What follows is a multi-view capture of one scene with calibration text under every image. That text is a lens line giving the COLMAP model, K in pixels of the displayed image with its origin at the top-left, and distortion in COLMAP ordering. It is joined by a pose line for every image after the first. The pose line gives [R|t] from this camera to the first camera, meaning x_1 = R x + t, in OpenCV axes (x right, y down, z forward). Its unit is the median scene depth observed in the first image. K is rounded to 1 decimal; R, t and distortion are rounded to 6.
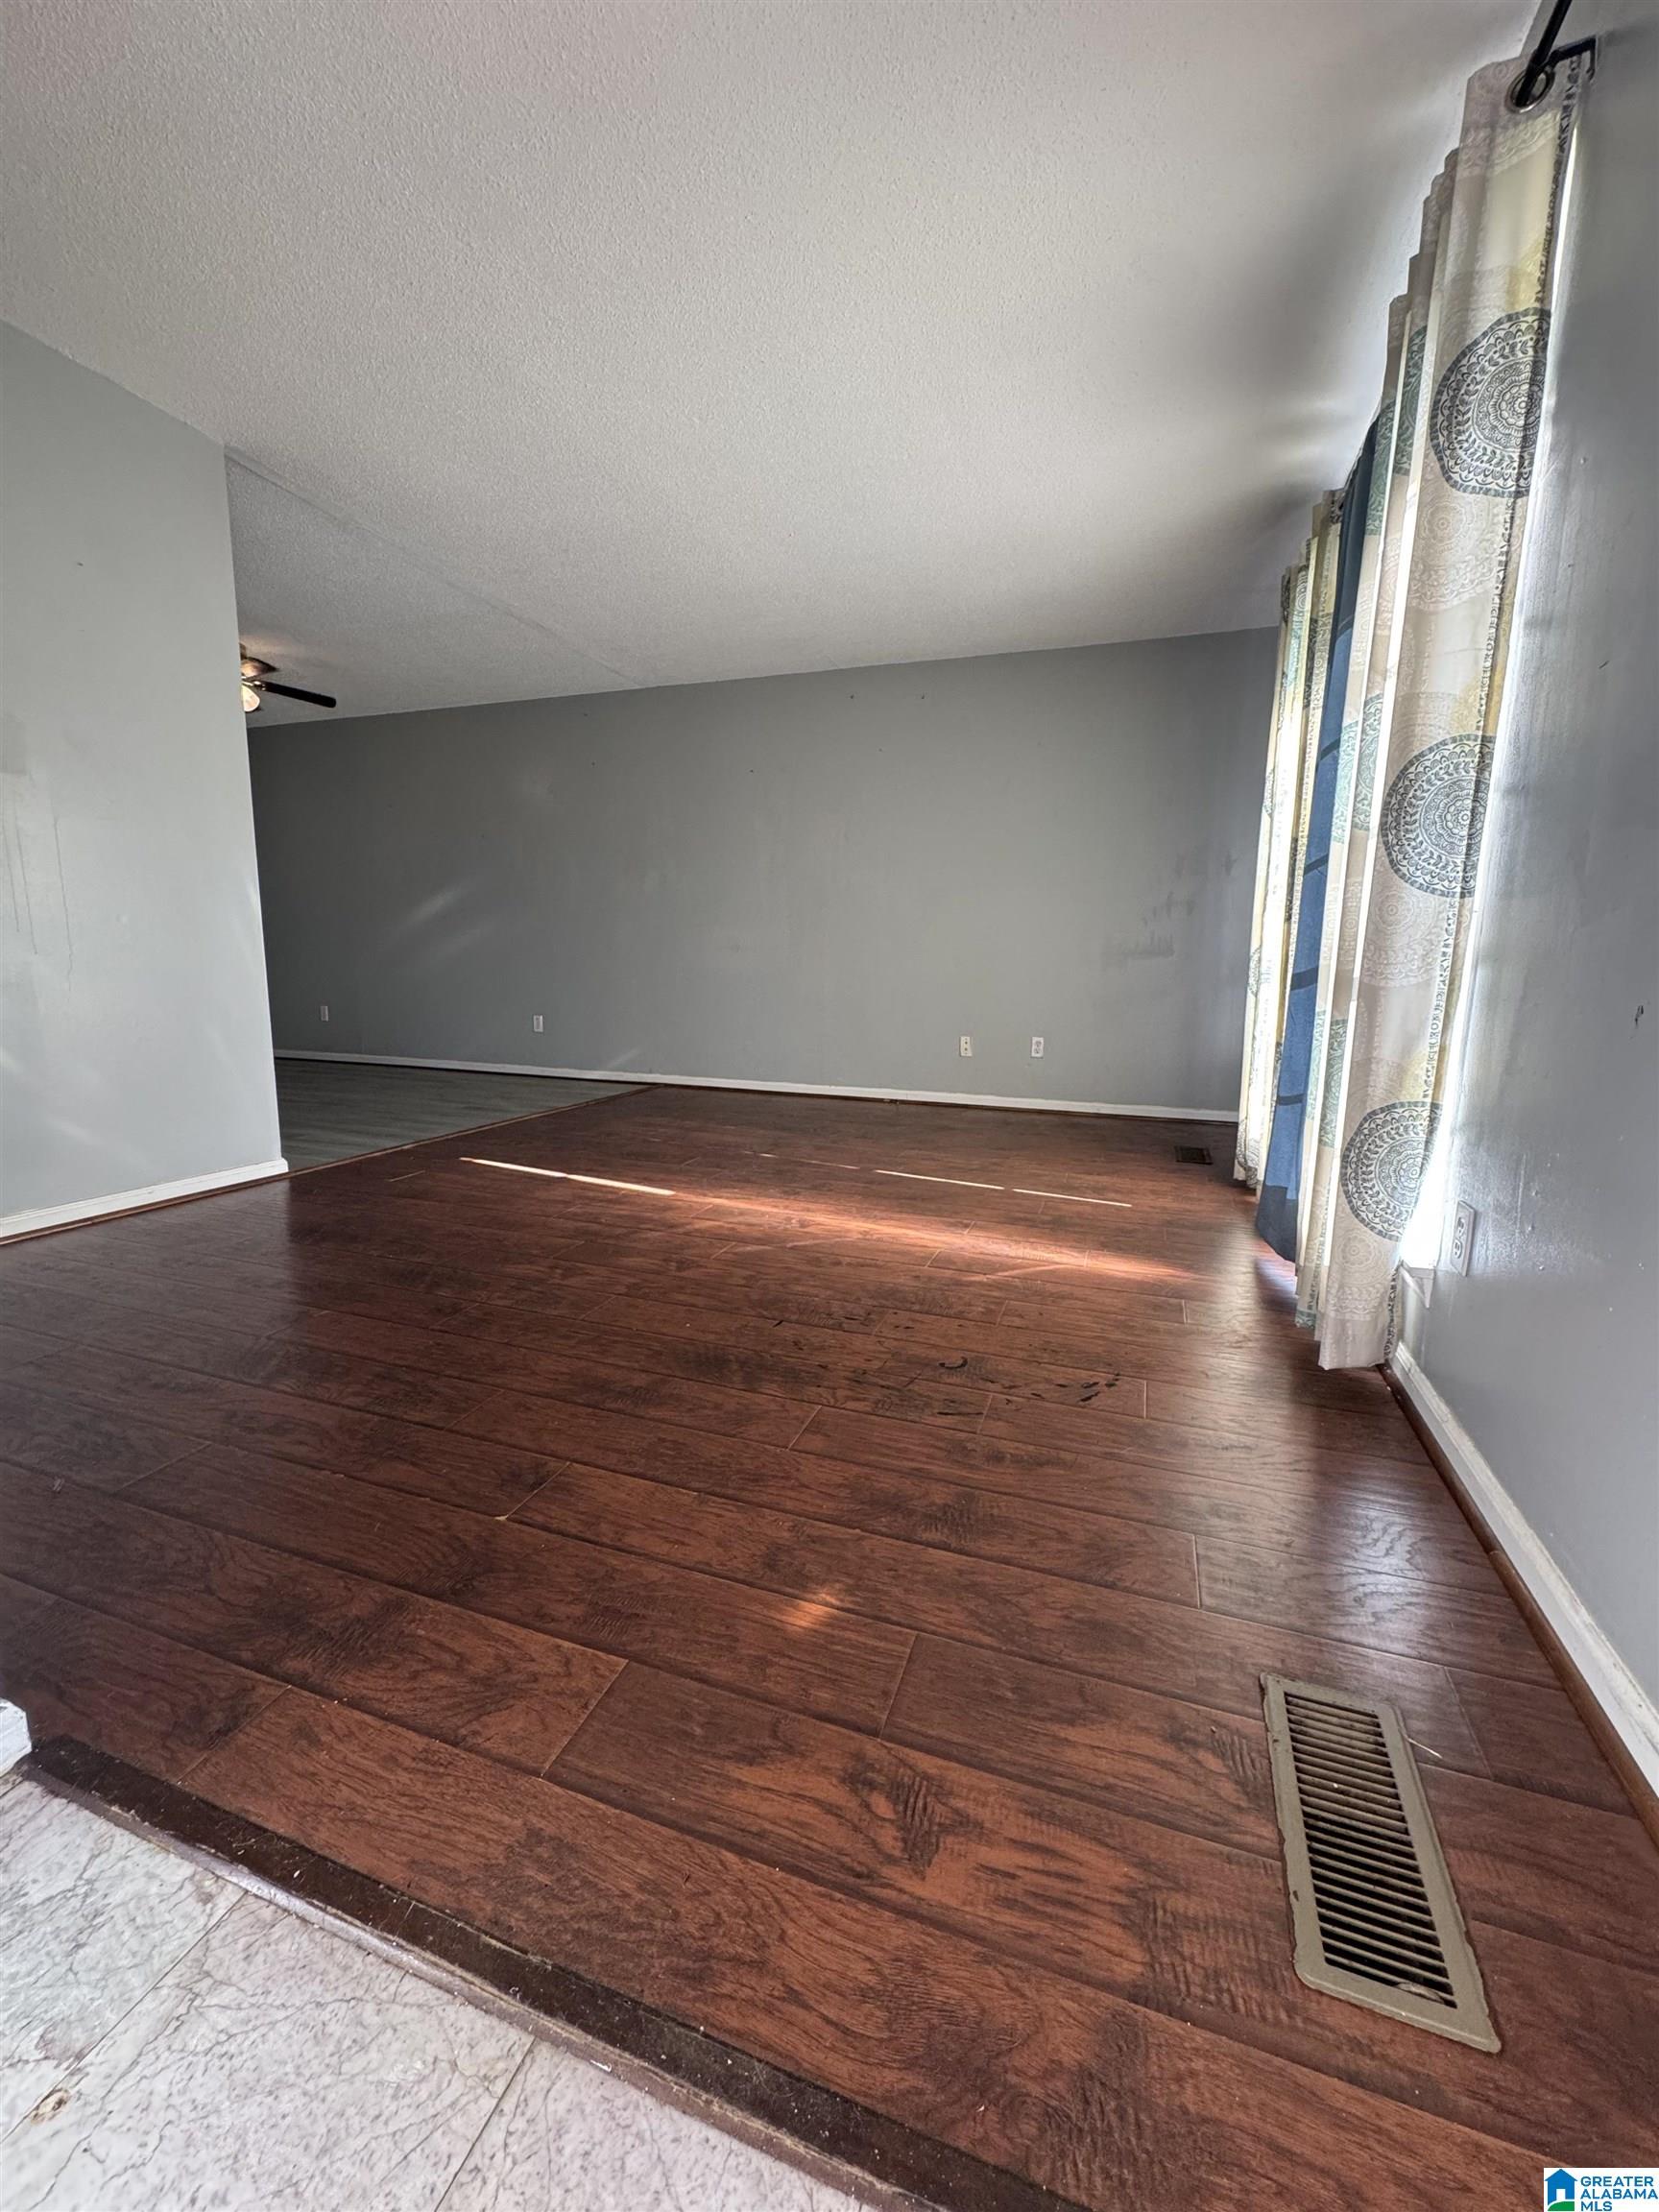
lens RADIAL K [[893.6, 0, 814.7], [0, 893.6, 1108.7], [0, 0, 1]] dist [-0.002725, -0.000057]
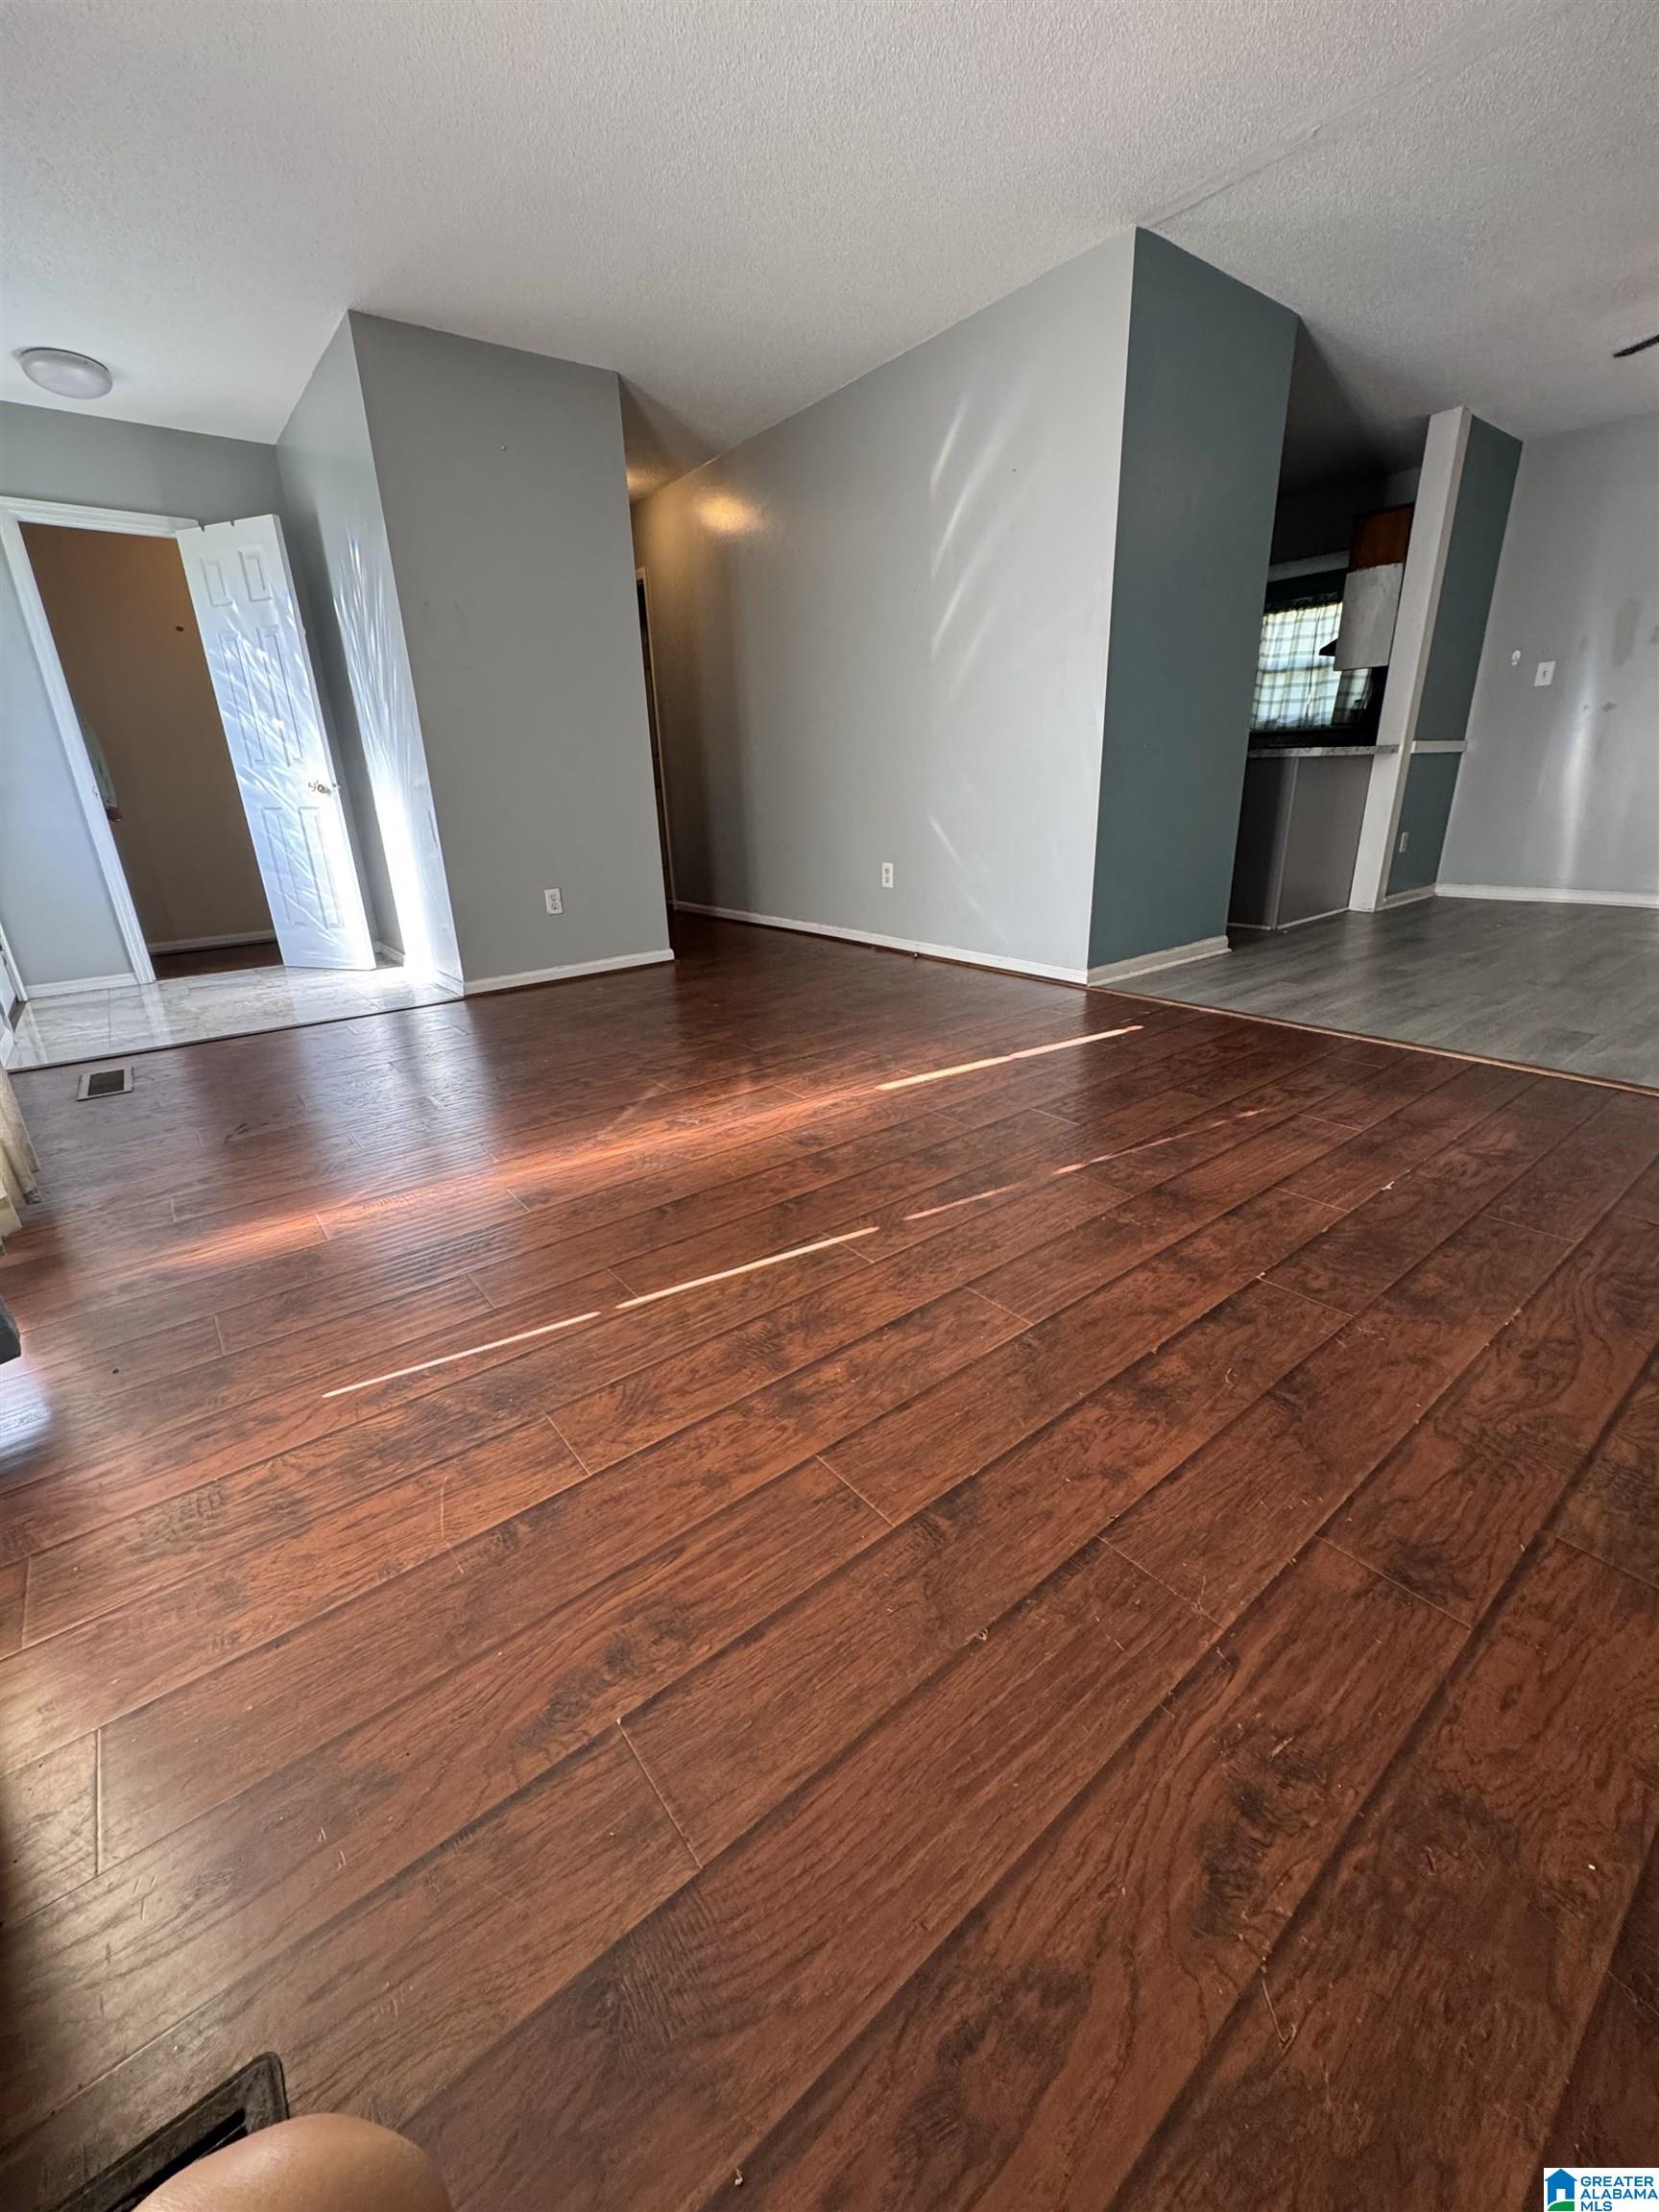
lens RADIAL K [[893.6, 0, 827.7], [0, 893.6, 1104.7], [0, 0, 1]] dist [-0.002725, -0.000057]
pose [[-0.518817, 0.301615, -0.799911, 0.567966], [-0.113394, 0.903146, 0.414087, -0.245149], [0.847332, 0.305541, -0.434366, 1.441079]]
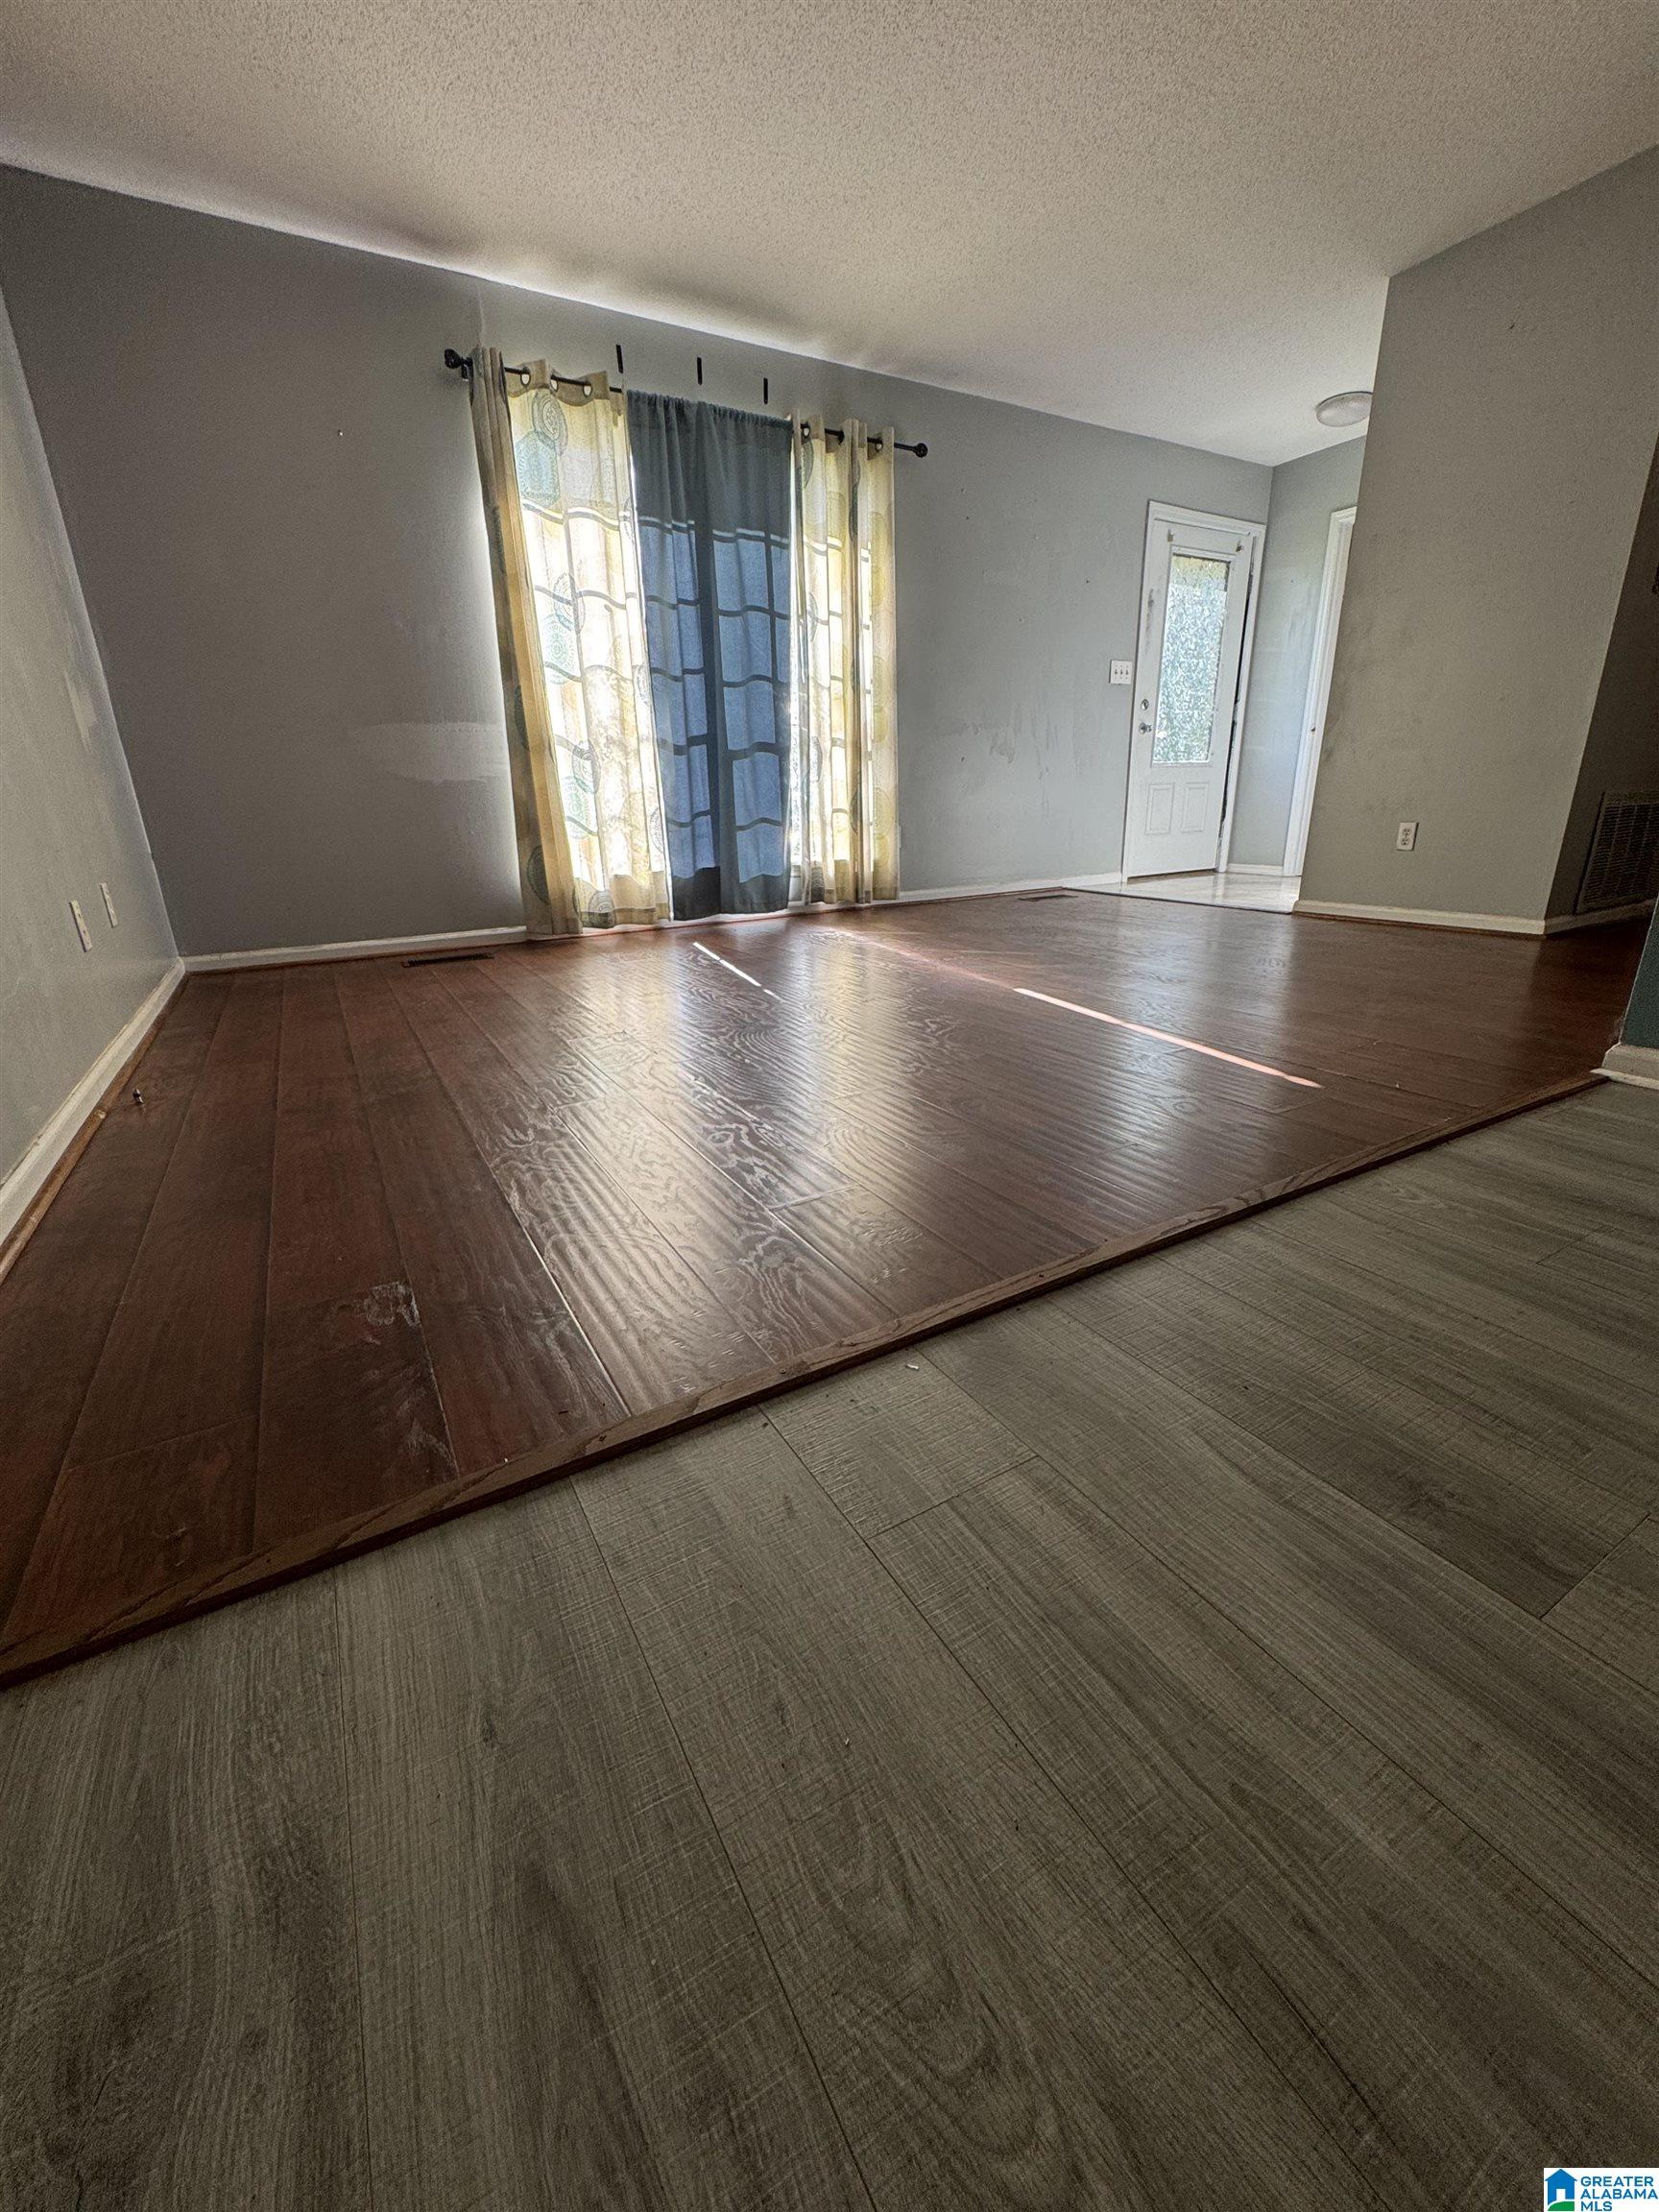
lens RADIAL K [[893.6, 0, 845.9], [0, 893.6, 1099.9], [0, 0, 1]] dist [-0.002725, -0.000057]
pose [[-0.772951, -0.204584, 0.600577, -0.645913], [0.115522, 0.885382, 0.450281, -0.253722], [-0.623860, 0.417425, -0.660723, 1.911250]]
